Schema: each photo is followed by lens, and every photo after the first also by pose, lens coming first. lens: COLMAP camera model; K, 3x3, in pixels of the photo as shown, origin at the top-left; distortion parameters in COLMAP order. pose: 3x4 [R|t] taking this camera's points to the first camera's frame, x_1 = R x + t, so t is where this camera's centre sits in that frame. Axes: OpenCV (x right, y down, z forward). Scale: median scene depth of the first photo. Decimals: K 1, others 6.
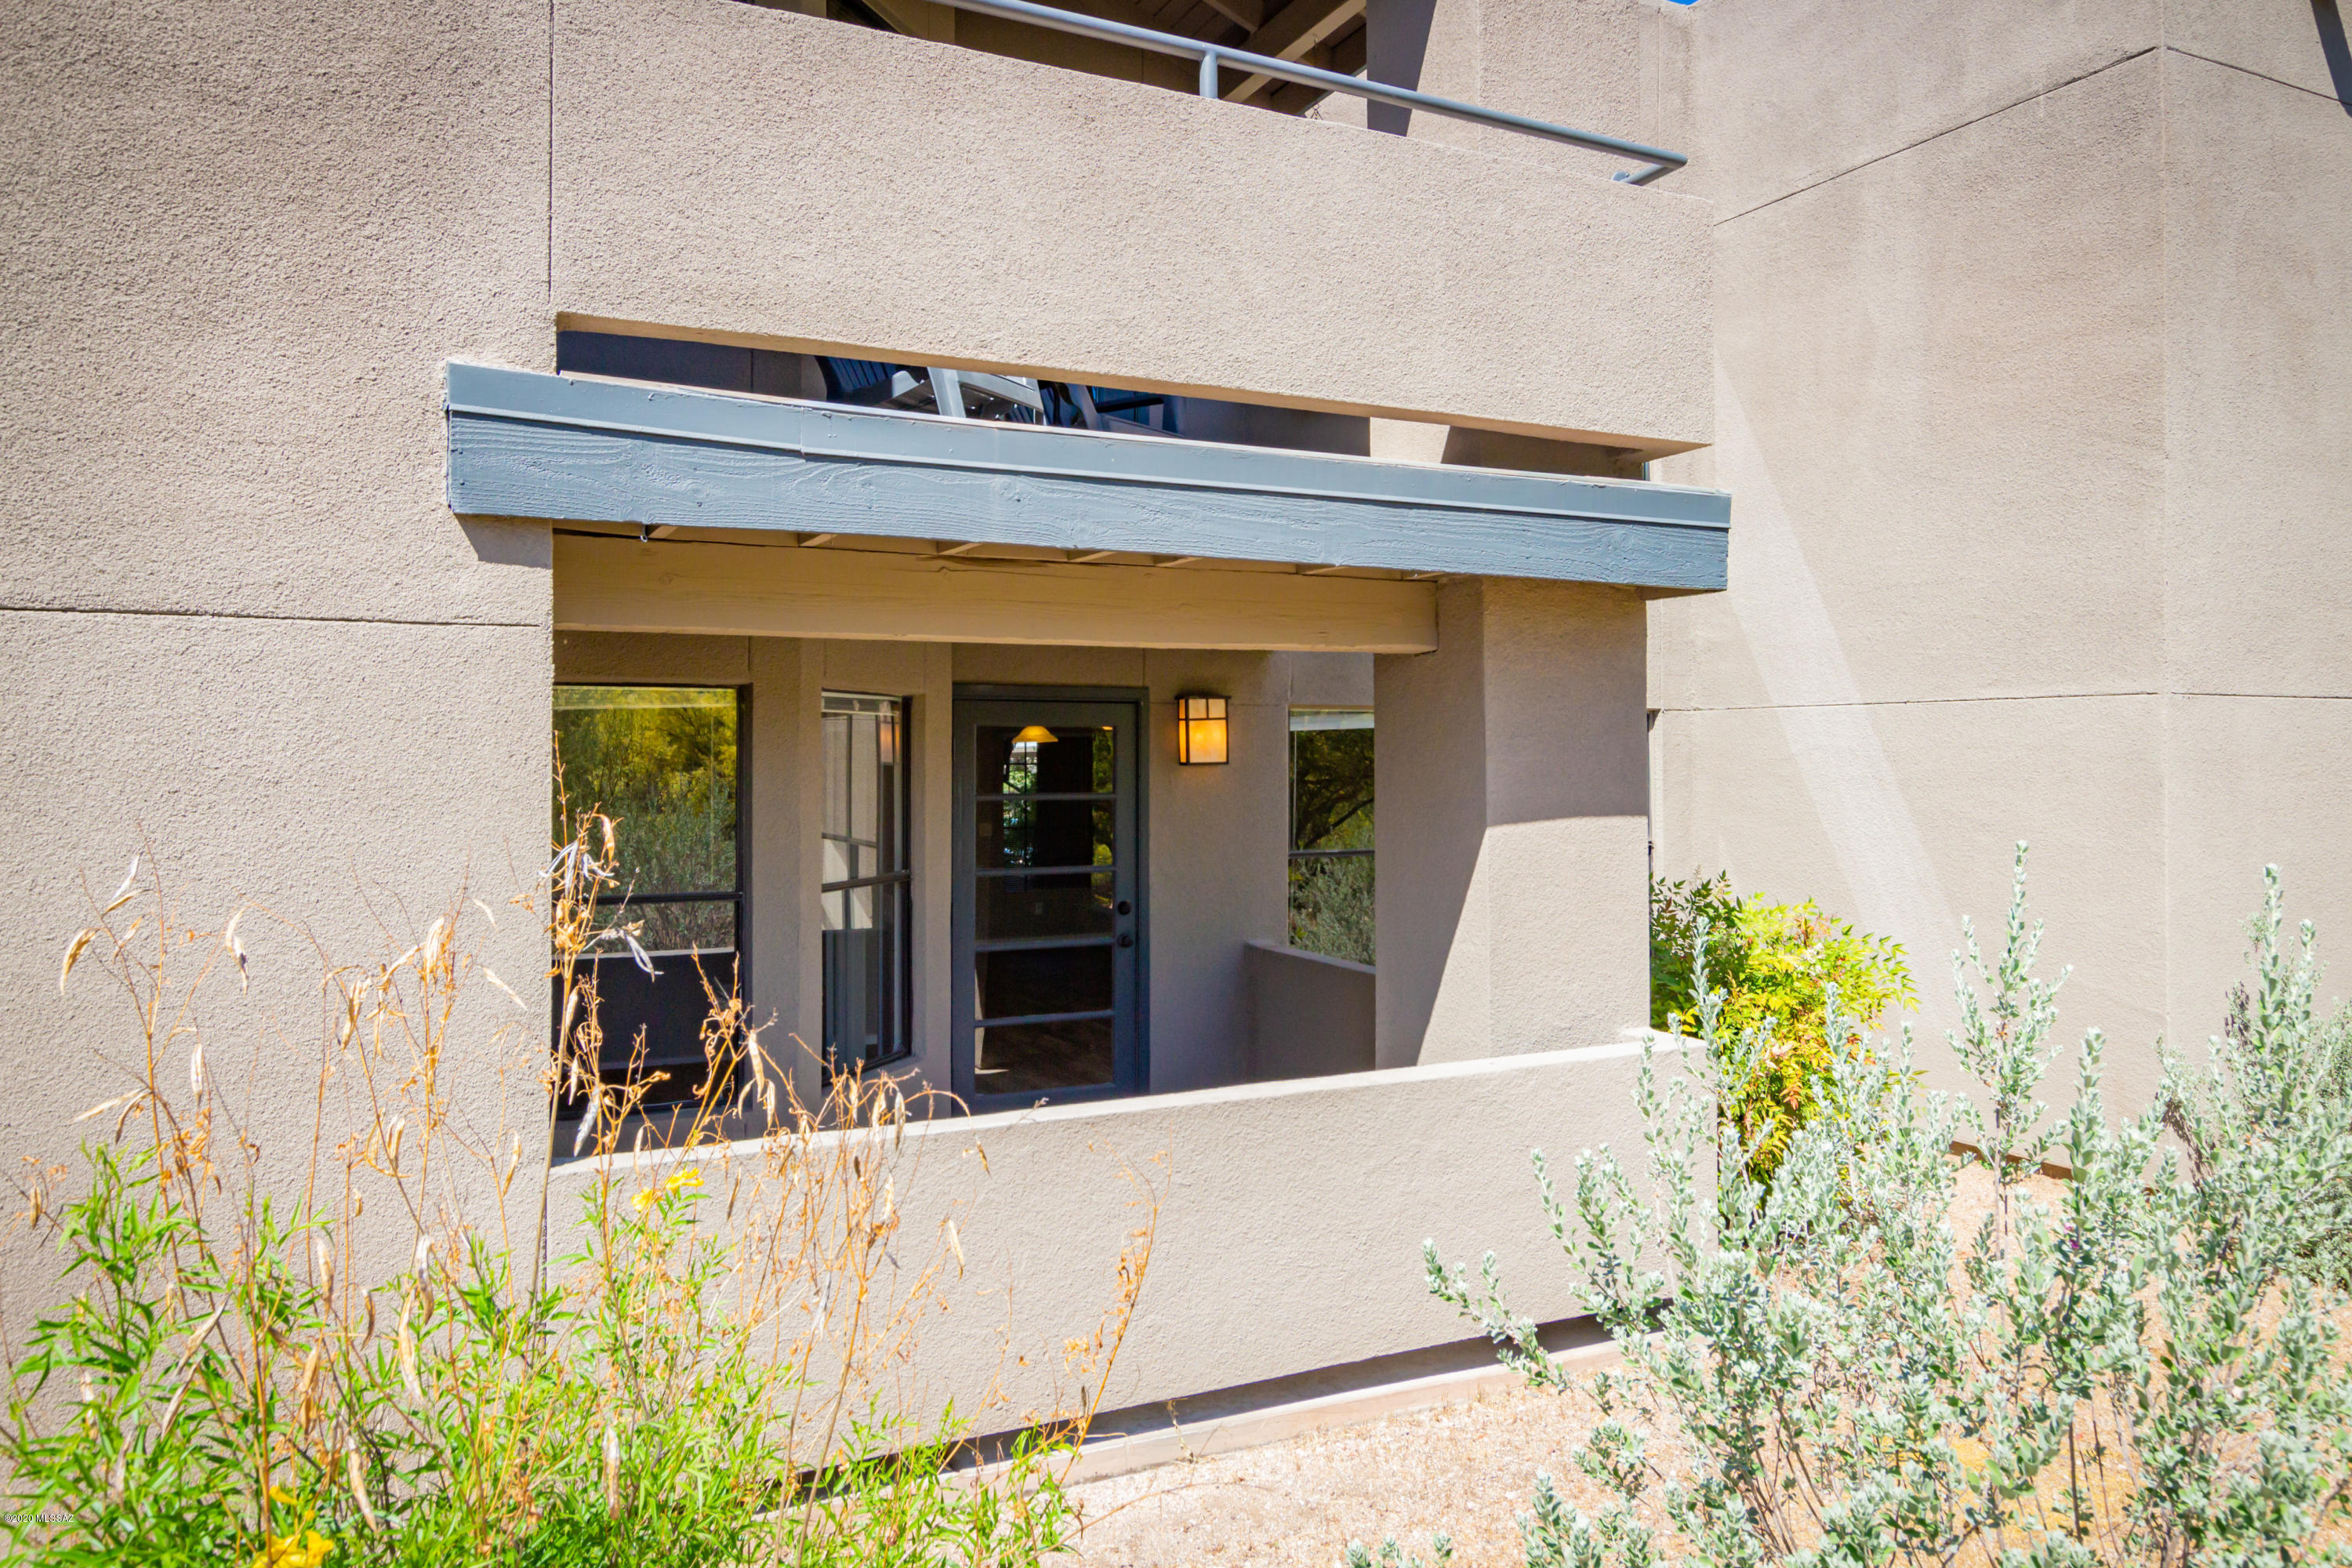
lens RADIAL K [[1615.2, 0, 1176.0], [0, 1615.2, 784.0], [0, 0, 1]] dist [0.007795, 0.001082]
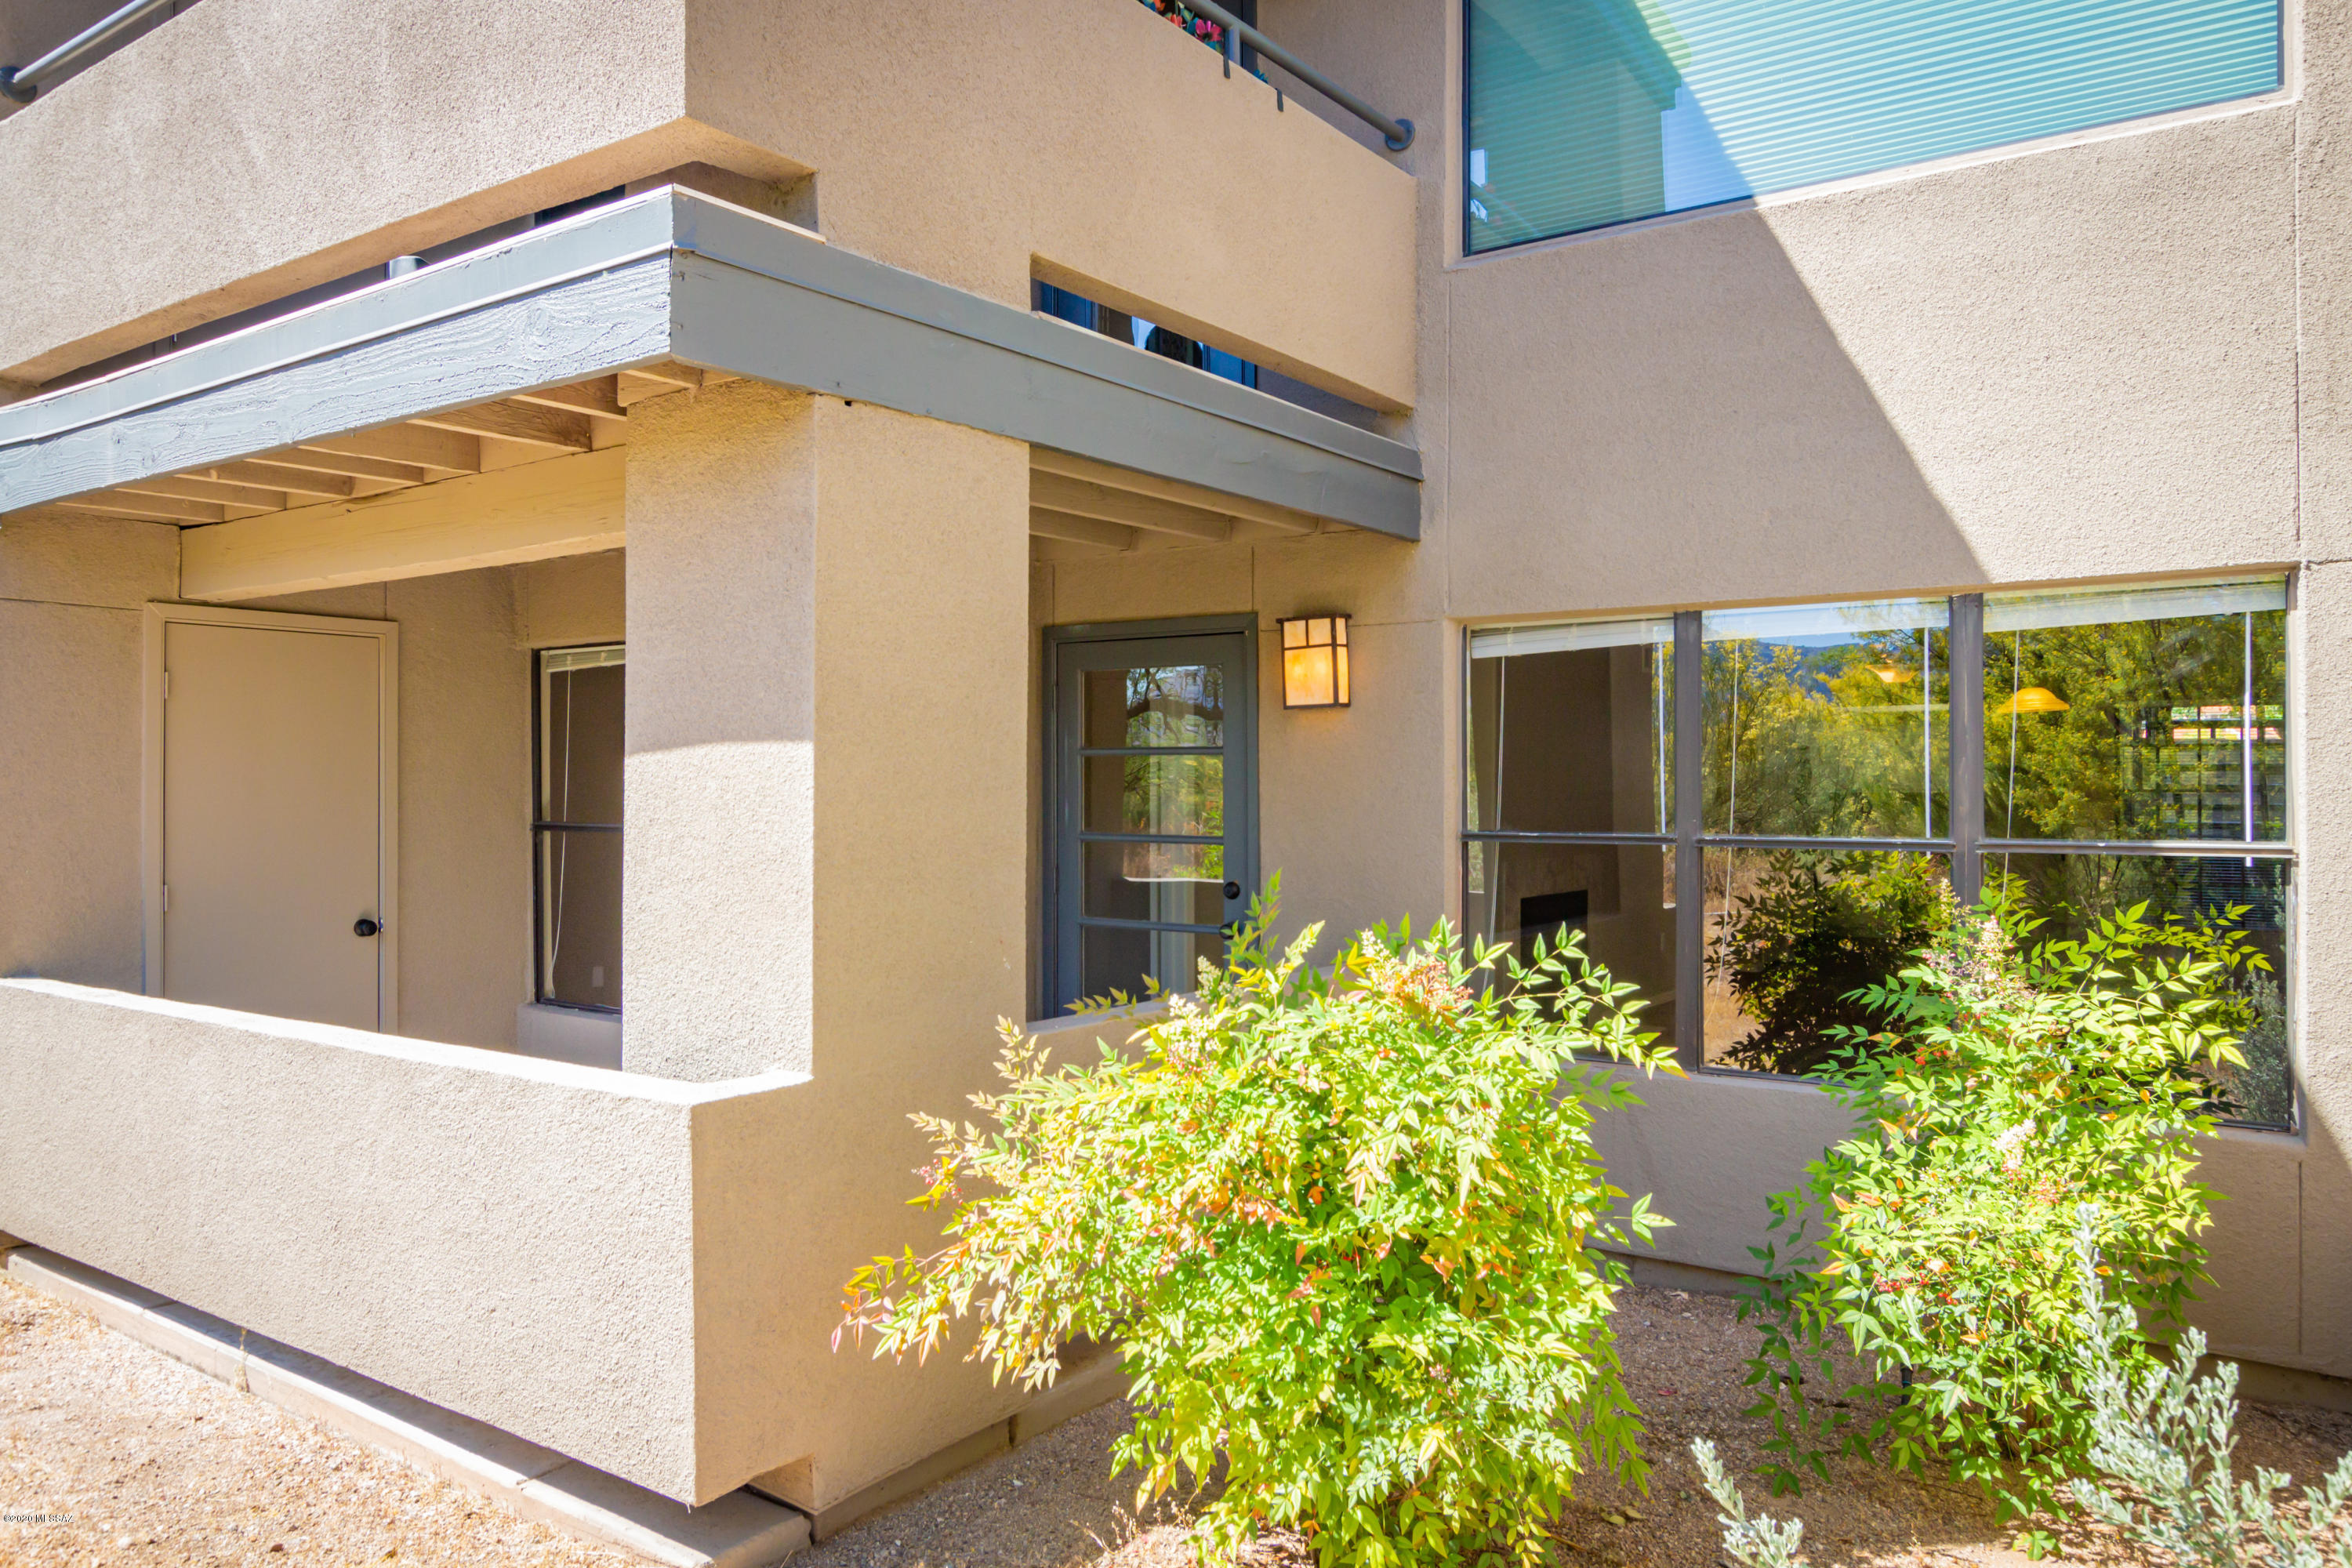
lens RADIAL K [[1615.2, 0, 1176.0], [0, 1615.2, 784.0], [0, 0, 1]] dist [0.007795, 0.001082]
pose [[0.475708, 0.001685, -0.879602, 0.649349], [-0.014812, 0.999872, -0.006095, 0.028792], [0.879479, 0.015928, 0.475672, 0.590116]]
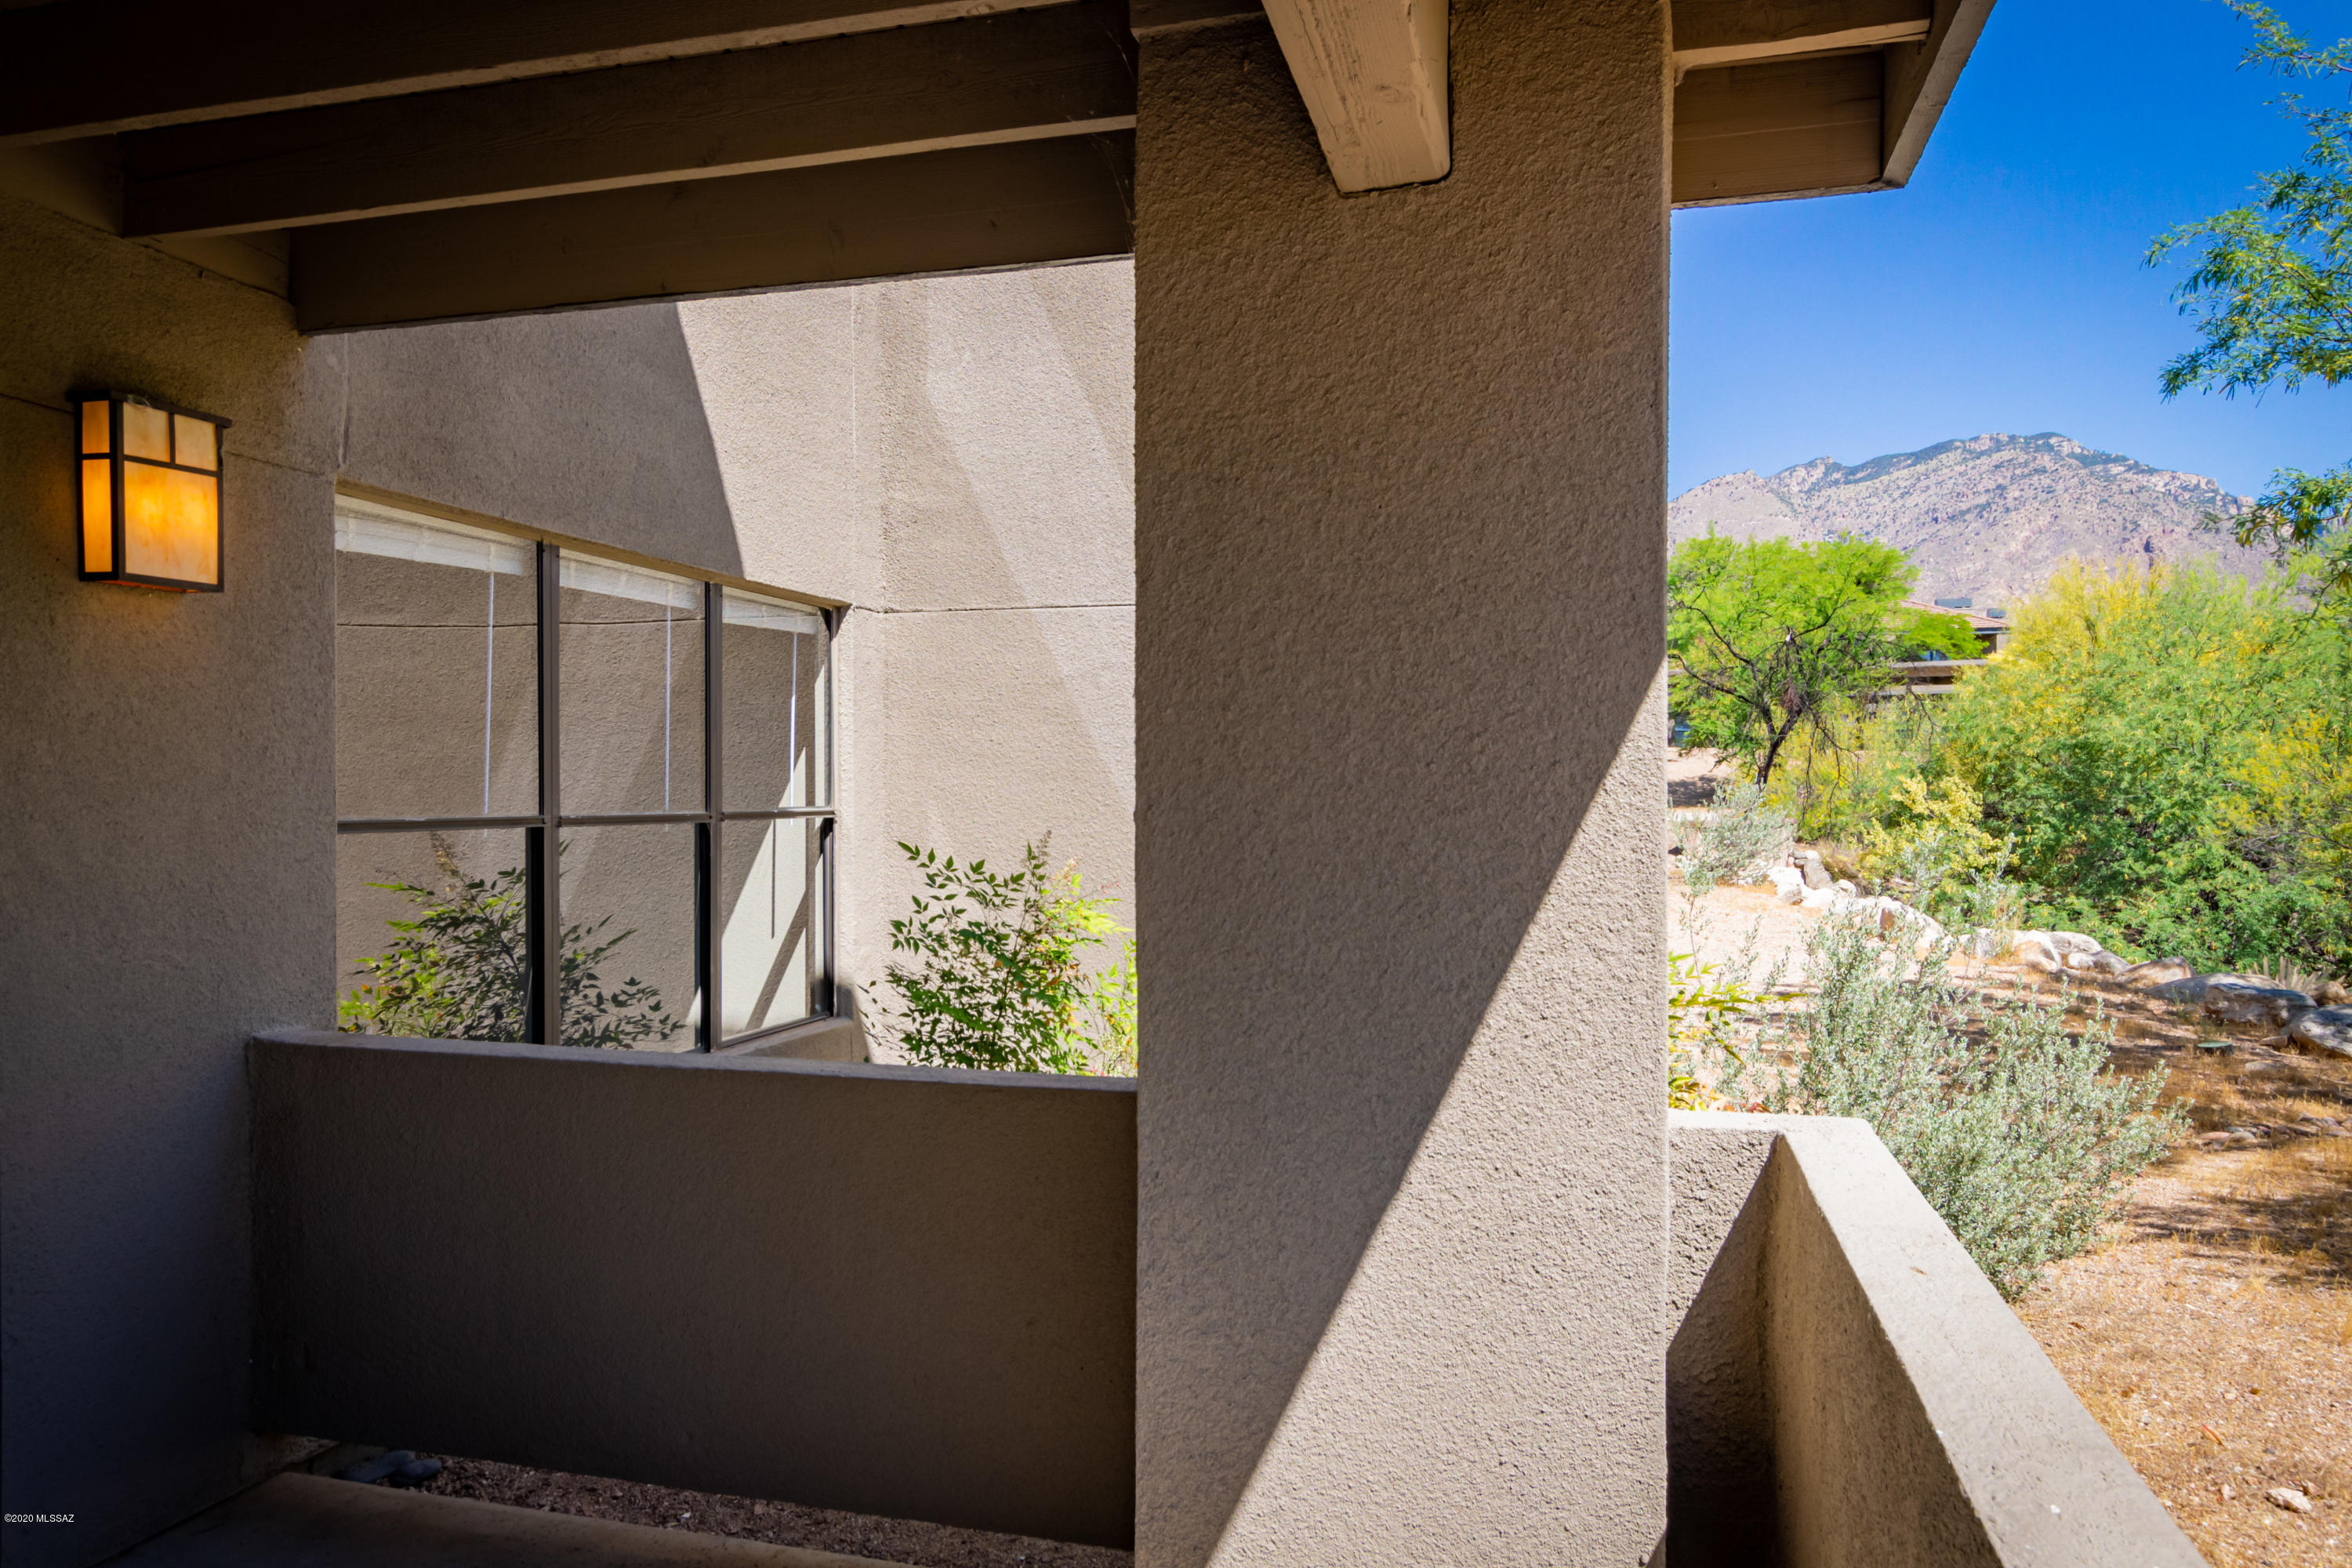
lens RADIAL K [[1615.2, 0, 1176.0], [0, 1615.2, 784.0], [0, 0, 1]] dist [0.007795, 0.001082]
pose [[0.664752, 0.006153, 0.747039, -0.108266], [0.012313, 0.999740, -0.019191, 0.045145], [-0.746963, 0.021956, 0.664503, 0.569233]]
